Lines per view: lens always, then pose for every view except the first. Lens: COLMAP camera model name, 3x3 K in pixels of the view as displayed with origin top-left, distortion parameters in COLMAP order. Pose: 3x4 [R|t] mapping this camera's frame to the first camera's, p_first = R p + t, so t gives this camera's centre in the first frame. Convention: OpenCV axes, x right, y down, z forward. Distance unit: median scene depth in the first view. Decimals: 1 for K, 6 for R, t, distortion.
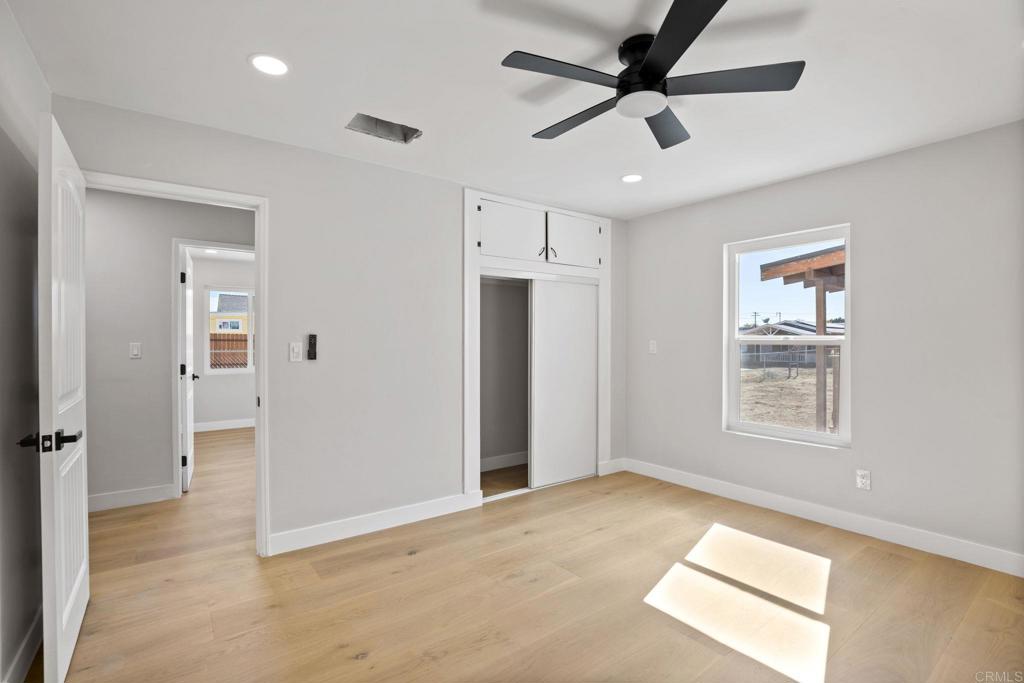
lens RADIAL K [[479.8, 0, 506.3], [0, 479.8, 343.2], [0, 0, 1]] dist [-0.026291, 0.000839]
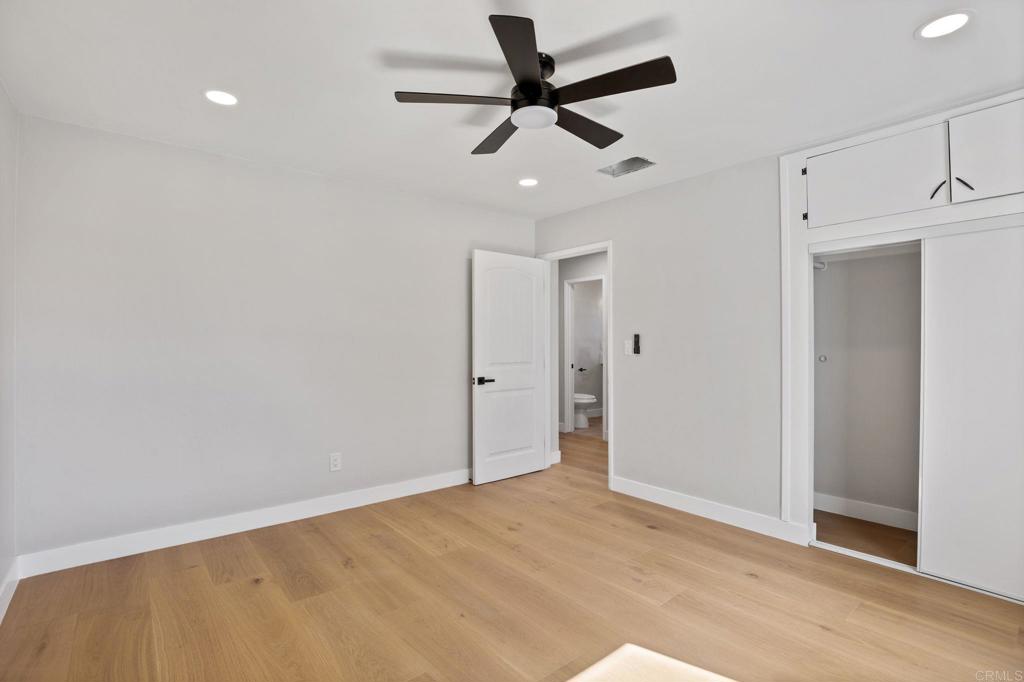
lens RADIAL K [[479.8, 0, 506.3], [0, 479.8, 342.7], [0, 0, 1]] dist [-0.026291, 0.000839]
pose [[0.044119, -0.002071, -0.999024, 0.822888], [-0.004754, 0.999986, -0.002283, 0.008536], [0.999015, 0.004850, 0.044109, 0.548169]]
